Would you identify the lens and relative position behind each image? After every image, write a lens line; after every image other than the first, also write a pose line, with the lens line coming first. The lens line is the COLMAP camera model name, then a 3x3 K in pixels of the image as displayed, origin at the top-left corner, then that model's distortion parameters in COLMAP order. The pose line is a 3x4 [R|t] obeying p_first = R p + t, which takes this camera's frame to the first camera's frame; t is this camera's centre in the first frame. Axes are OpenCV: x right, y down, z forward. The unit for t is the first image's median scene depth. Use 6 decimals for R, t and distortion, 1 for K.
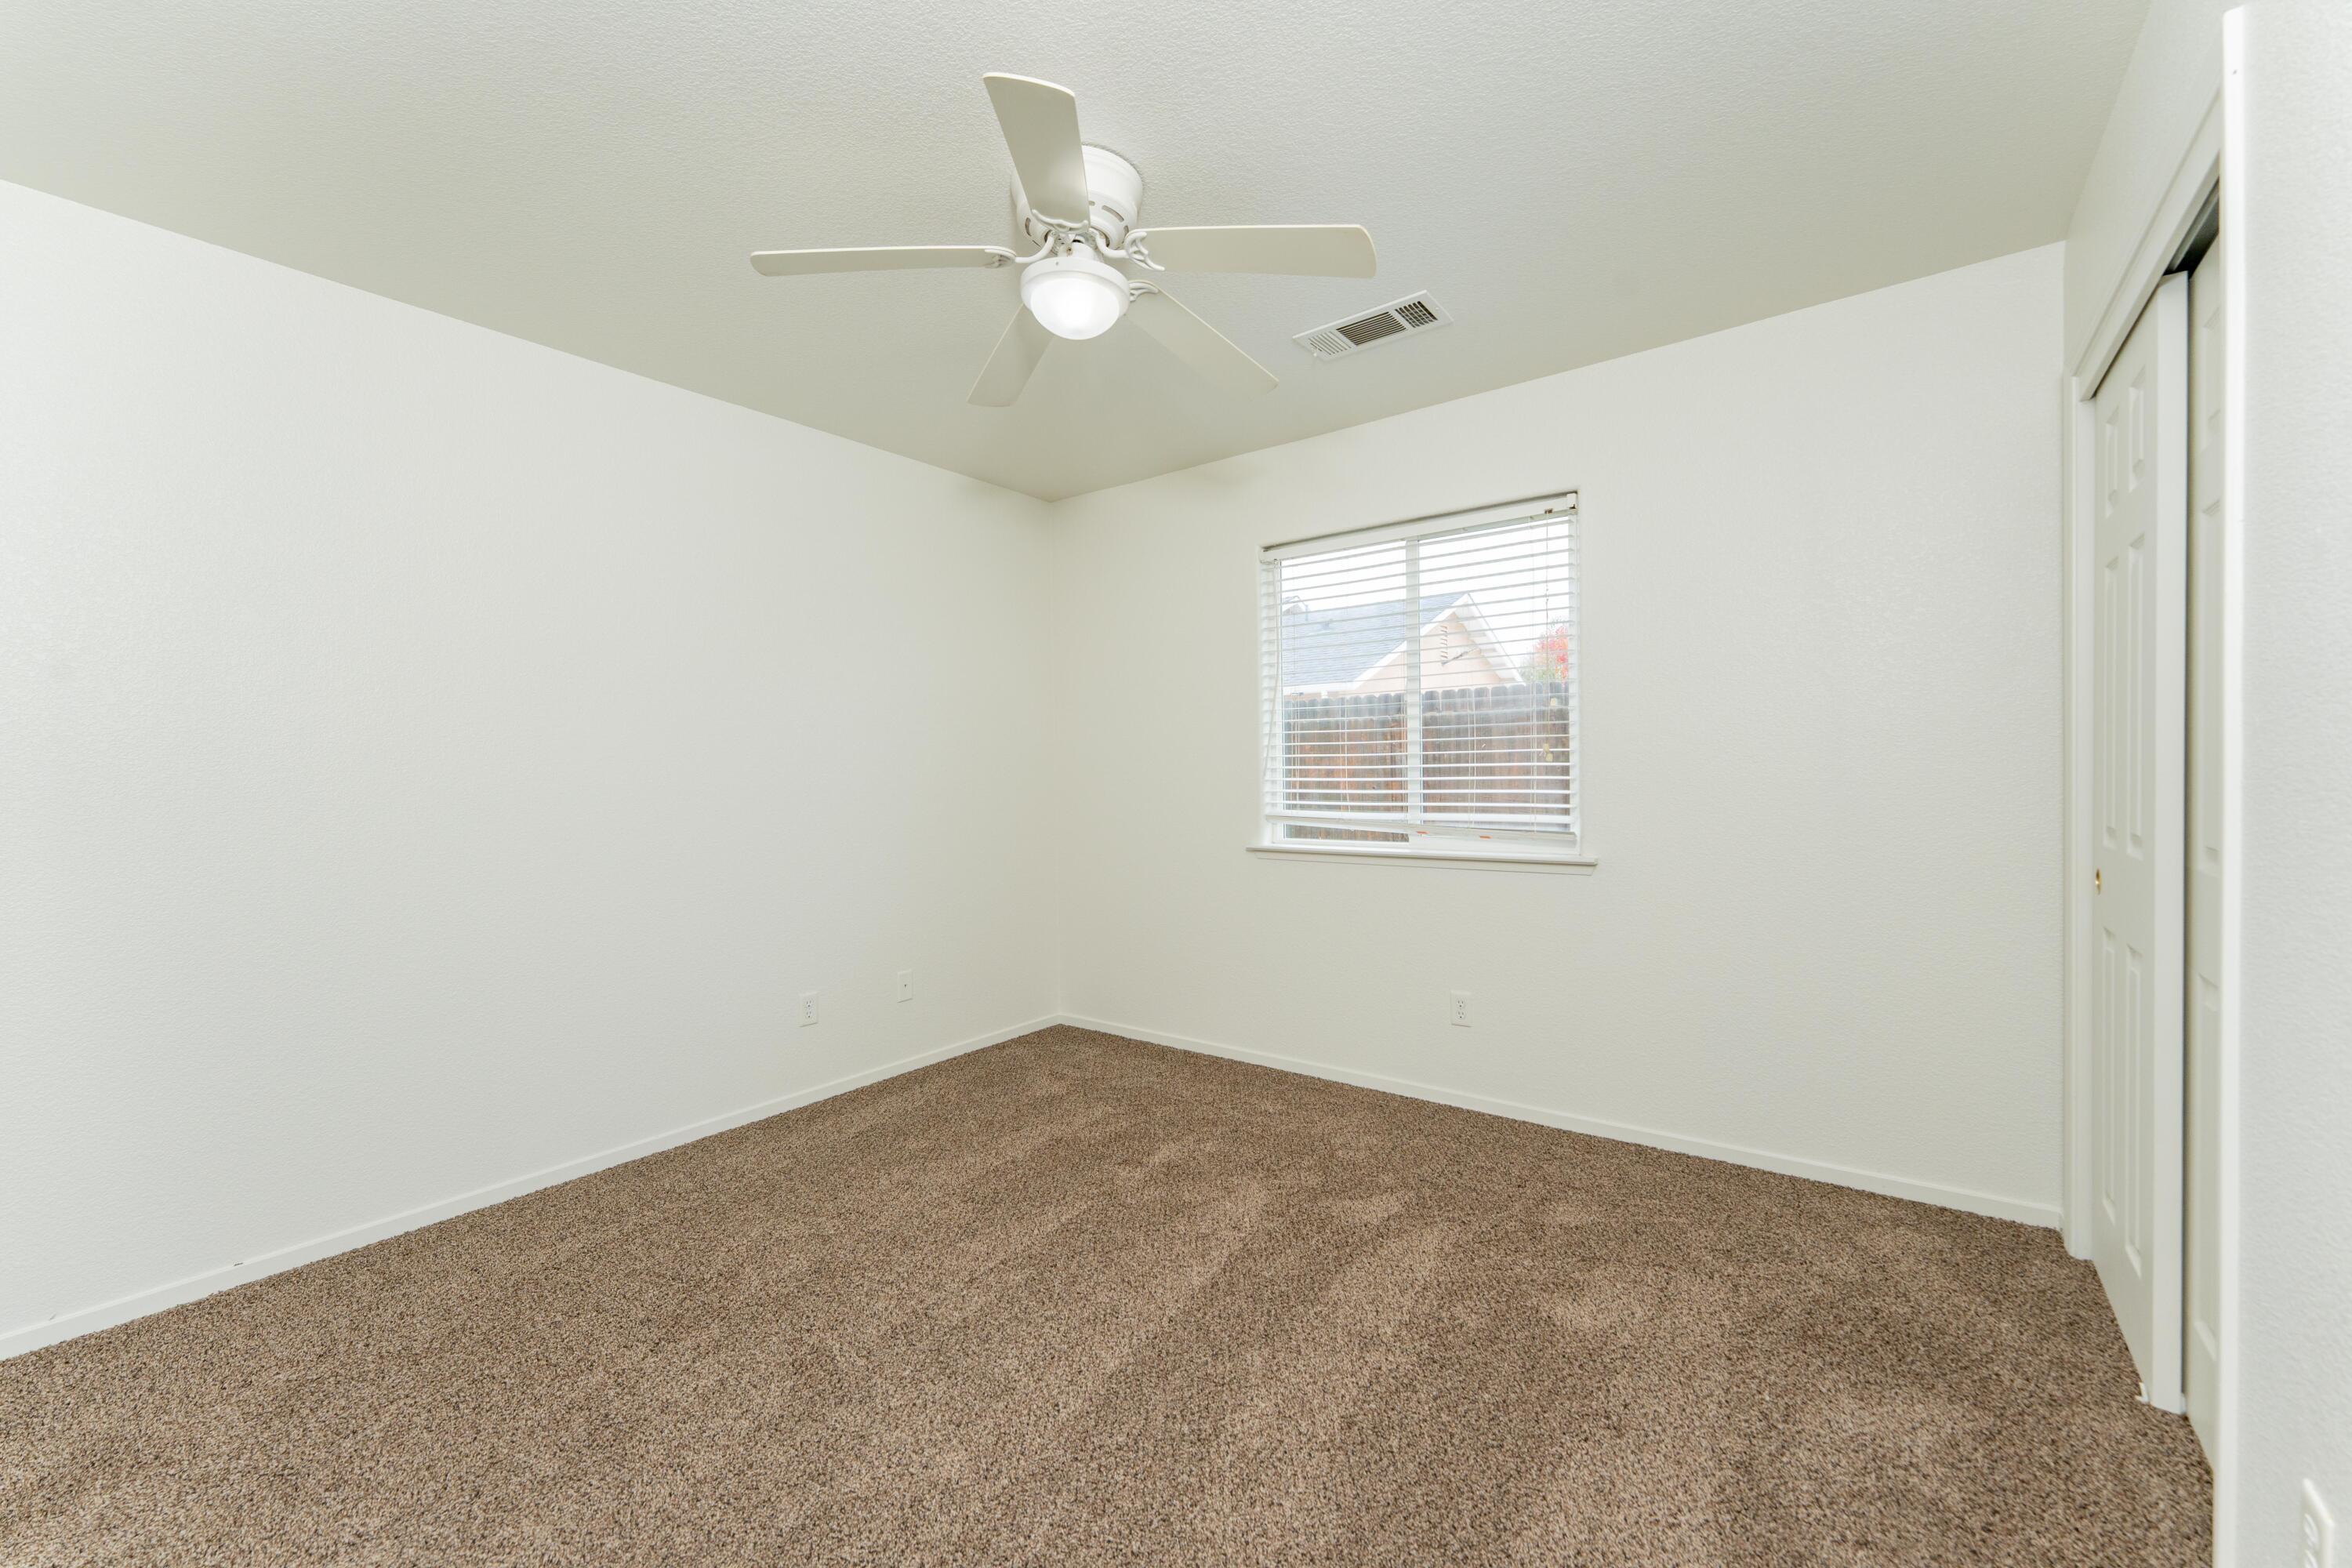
lens RADIAL K [[932.3, 0, 1176.0], [0, 932.3, 784.0], [0, 0, 1]] dist [0.001292, -0.000040]
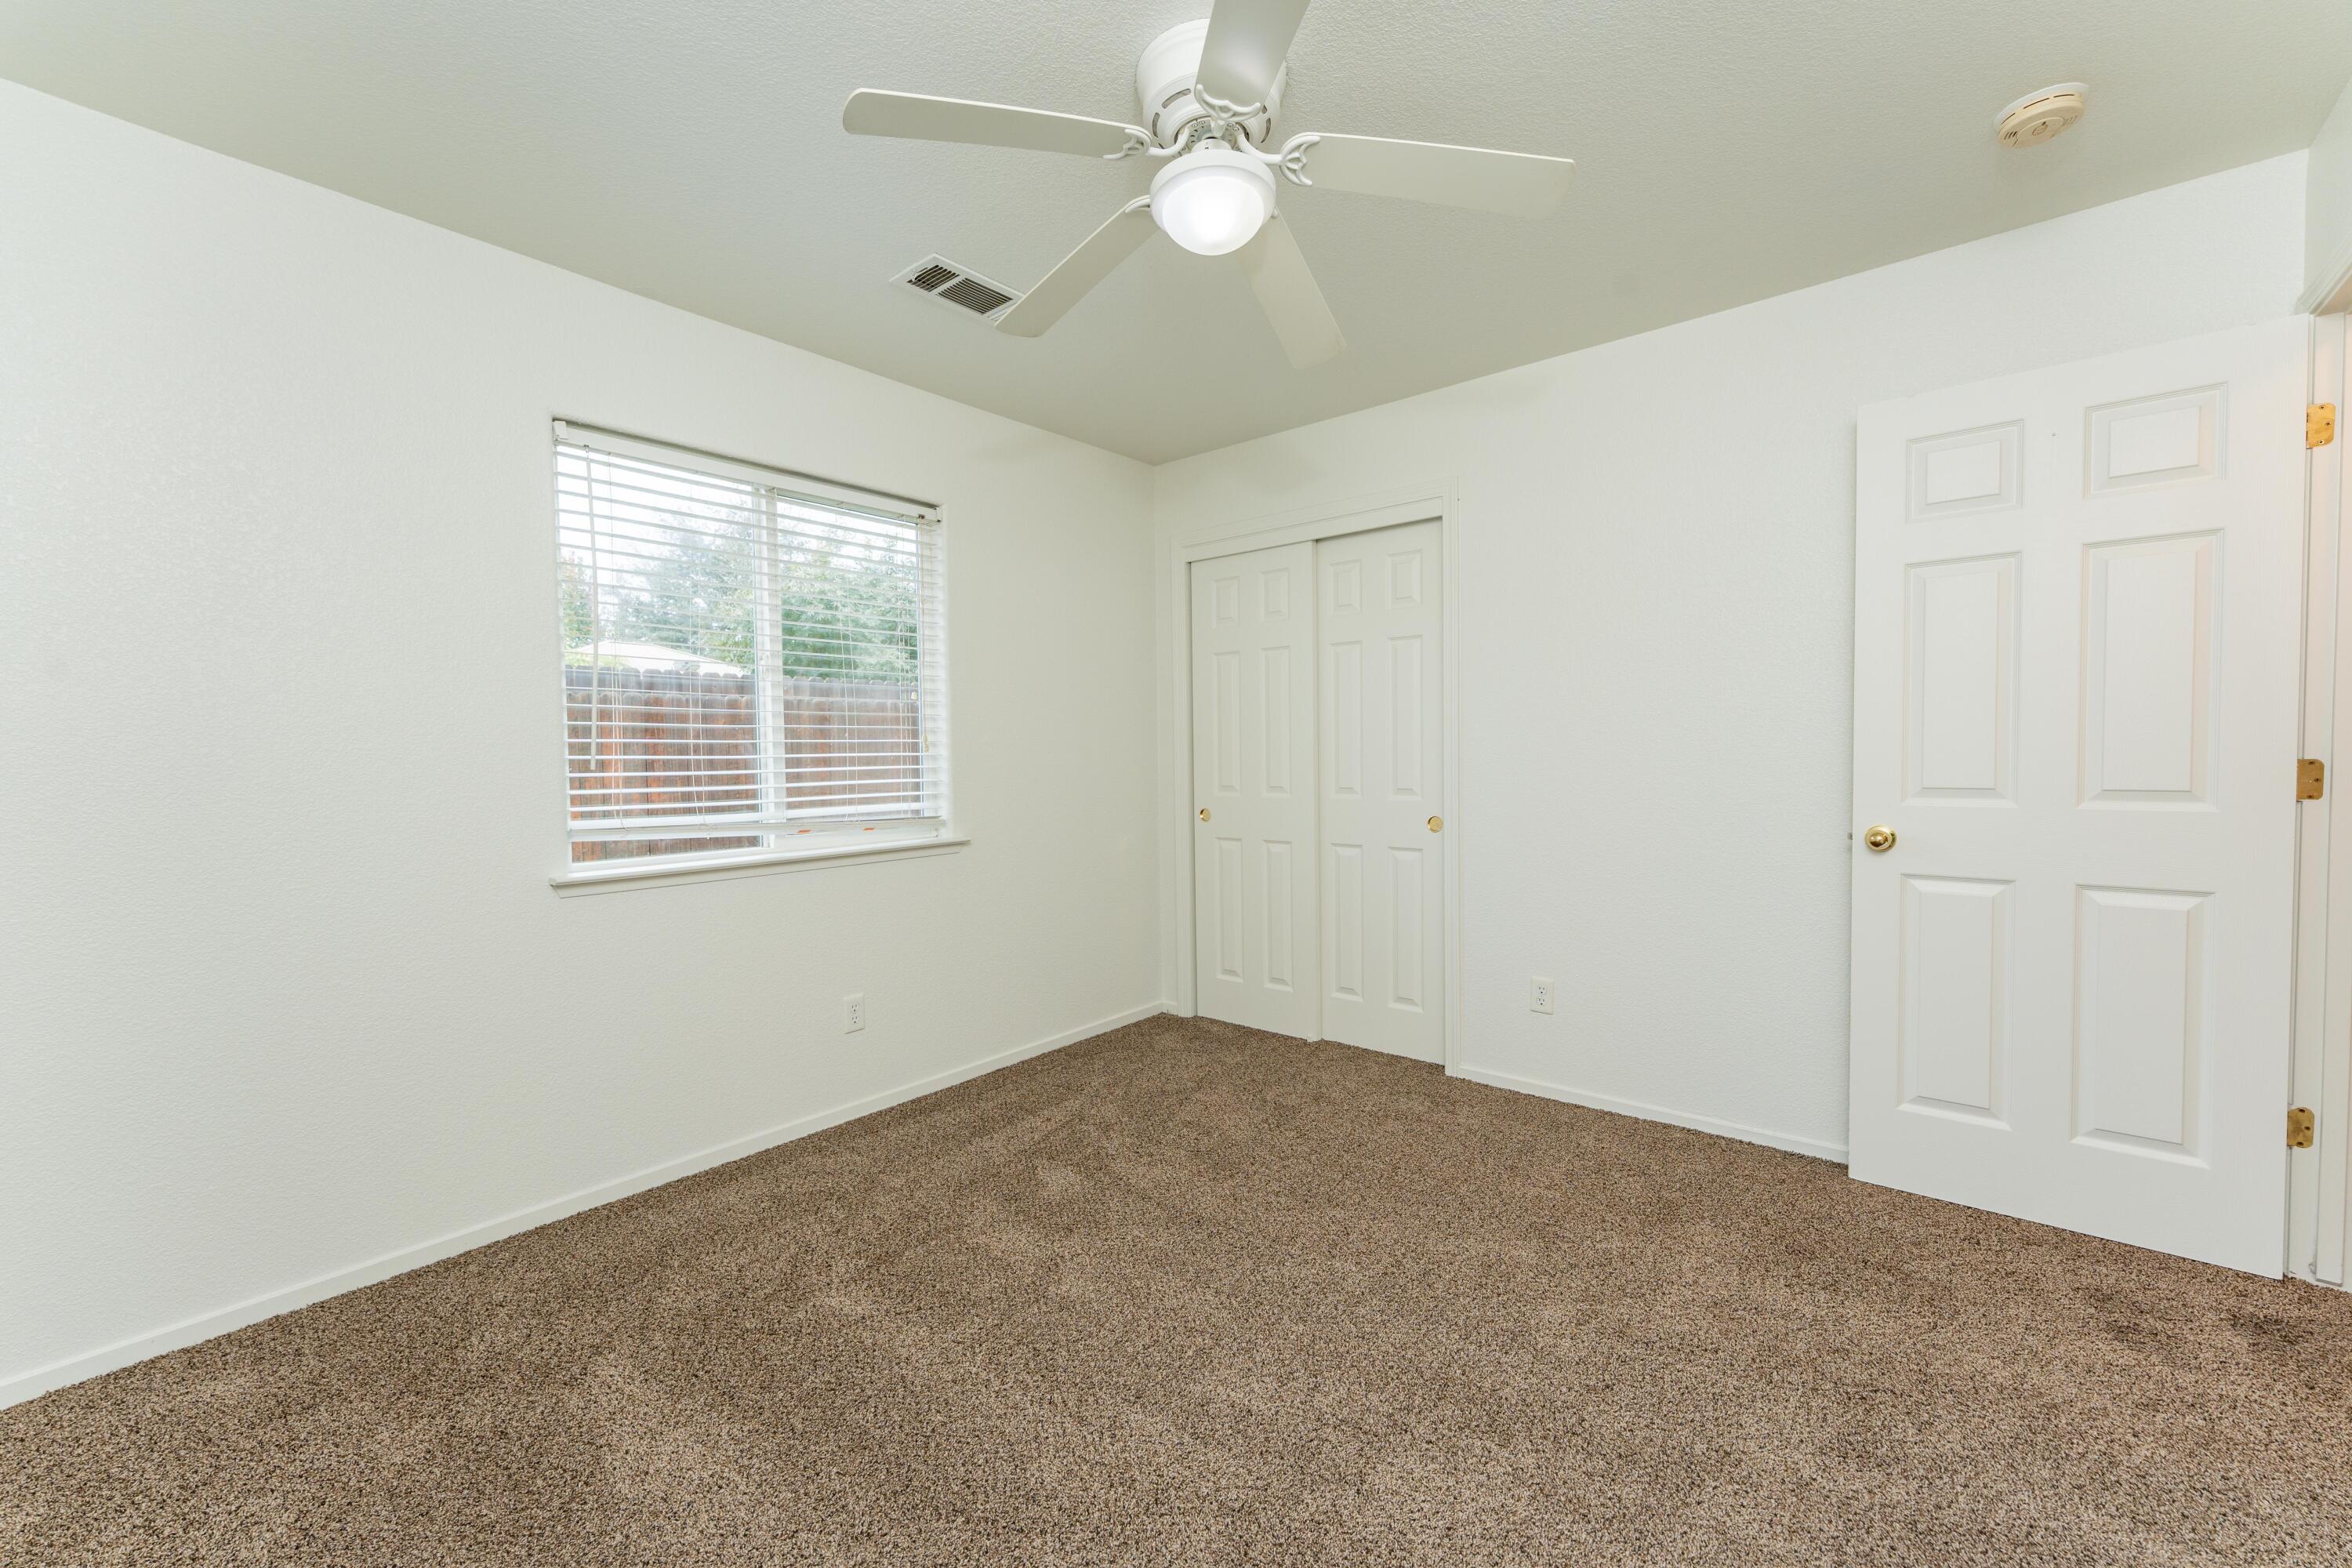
lens RADIAL K [[932.3, 0, 1176.0], [0, 932.3, 784.0], [0, 0, 1]] dist [0.001292, -0.000040]
pose [[0.057488, -0.022568, 0.998091, -0.592517], [0.026068, 0.999438, 0.021097, -0.002041], [-0.998006, 0.024805, 0.058044, 0.596788]]
